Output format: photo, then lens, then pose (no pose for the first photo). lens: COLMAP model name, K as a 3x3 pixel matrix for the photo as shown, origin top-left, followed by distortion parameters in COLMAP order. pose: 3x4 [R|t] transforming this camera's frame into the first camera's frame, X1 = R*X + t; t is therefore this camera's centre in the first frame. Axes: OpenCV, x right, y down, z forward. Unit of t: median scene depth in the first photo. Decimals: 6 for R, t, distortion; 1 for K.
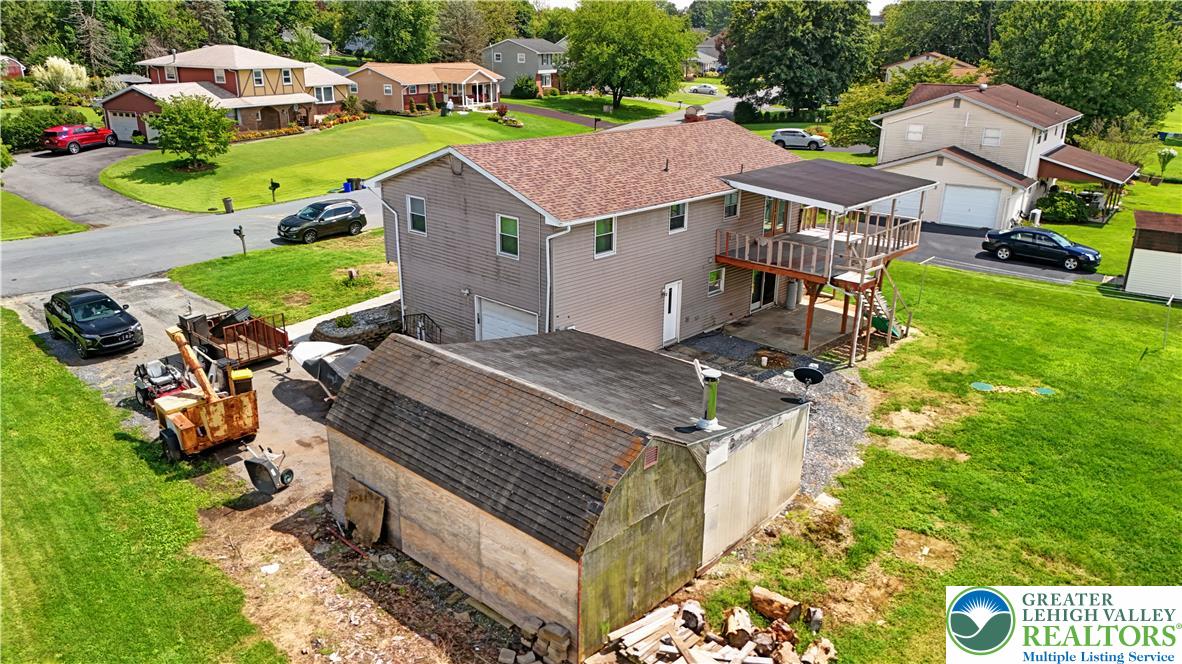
lens RADIAL K [[869.4, 0, 587.5], [0, 869.4, 325.1], [0, 0, 1]] dist [0.088303, -0.102944]
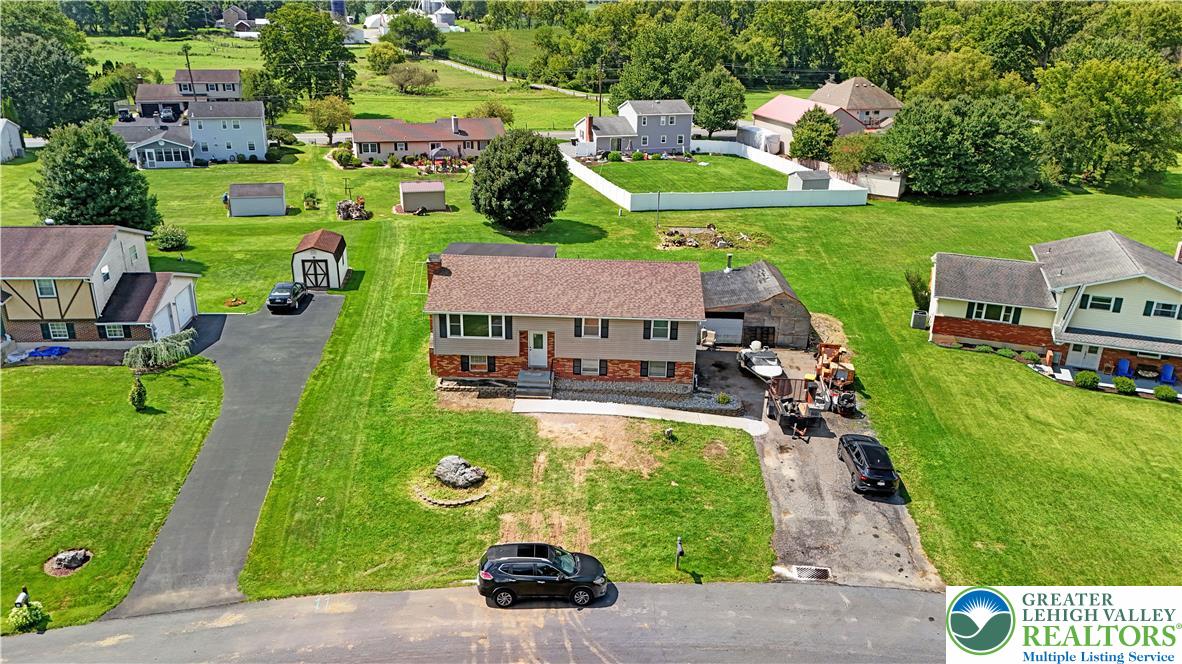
lens RADIAL K [[869.4, 0, 587.3], [0, 869.4, 337.8], [0, 0, 1]] dist [0.088303, -0.102944]
pose [[-0.656578, -0.300784, 0.691690, -1.174316], [0.210001, 0.807886, 0.550653, -1.008988], [-0.724435, 0.506802, -0.467275, 1.879681]]
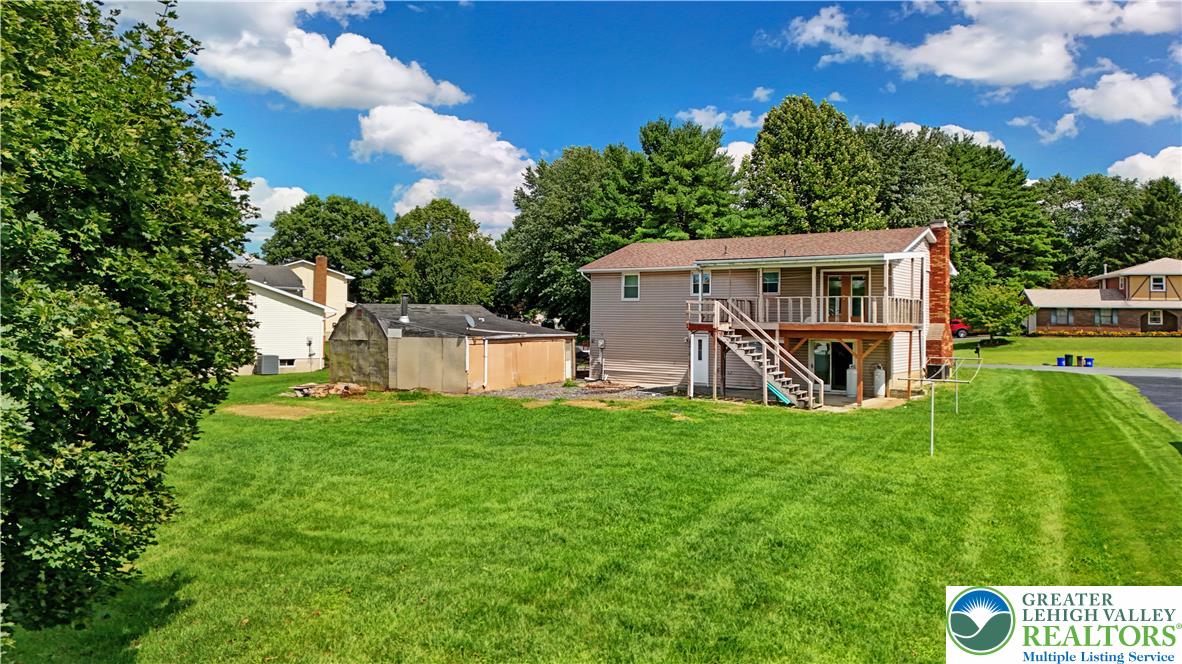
lens RADIAL K [[869.4, 0, 581.7], [0, 869.4, 303.2], [0, 0, 1]] dist [0.088303, -0.102944]
pose [[0.116989, -0.033149, -0.992580, 1.340024], [-0.319577, 0.945028, -0.069228, 0.049908], [0.940311, 0.325305, 0.099964, 0.694140]]
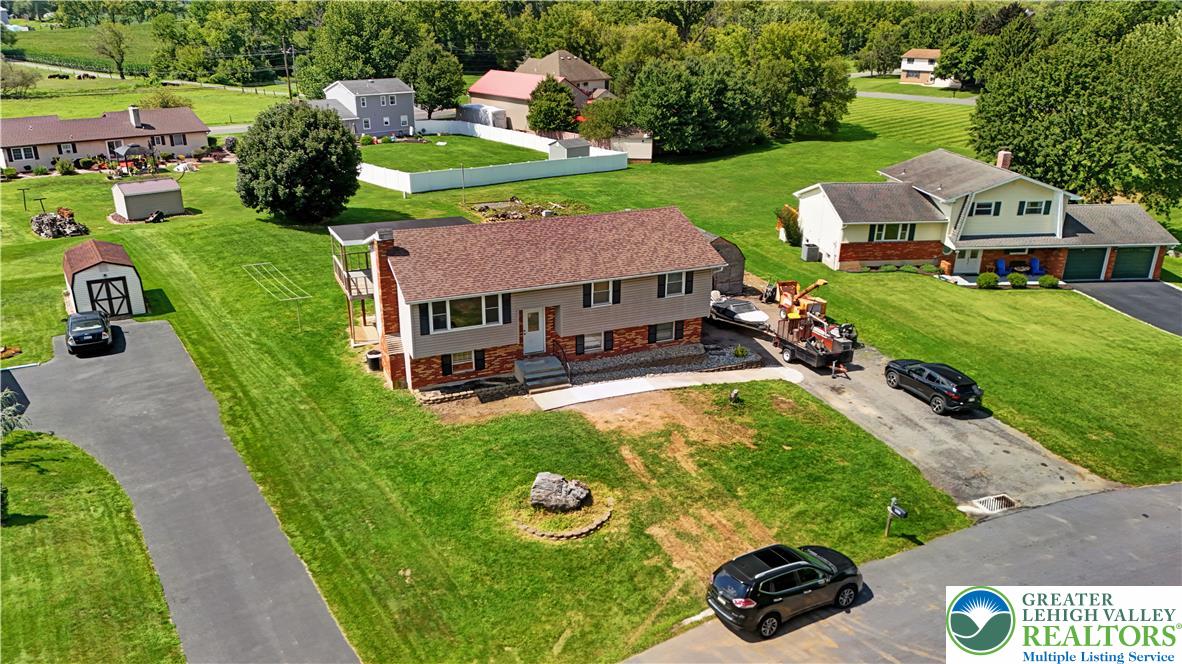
lens RADIAL K [[869.4, 0, 586.8], [0, 869.4, 334.1], [0, 0, 1]] dist [0.088303, -0.102944]
pose [[-0.915390, -0.162259, 0.368419, -0.570108], [0.107034, 0.784135, 0.611291, -0.911596], [-0.388078, 0.599003, -0.700422, 2.086174]]
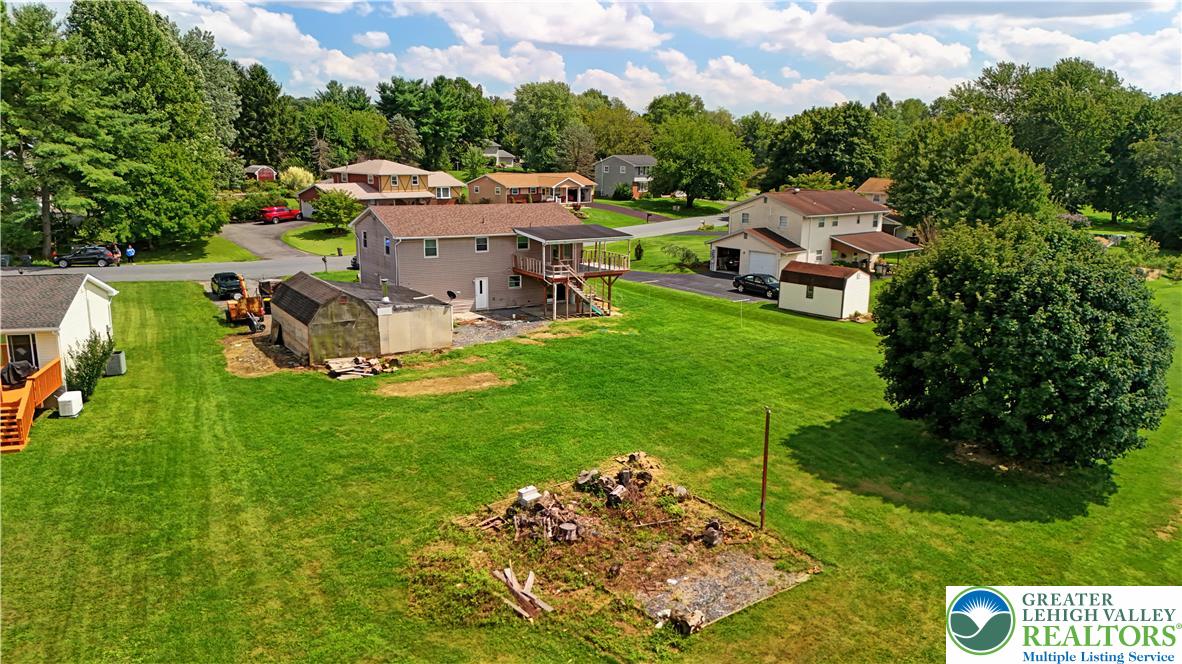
lens RADIAL K [[869.4, 0, 591.1], [0, 869.4, 317.6], [0, 0, 1]] dist [0.088303, -0.102944]
pose [[0.967249, 0.050966, -0.248659, 0.844184], [-0.082073, 0.989808, -0.116380, 0.253829], [0.240193, 0.132976, 0.961574, -0.850575]]
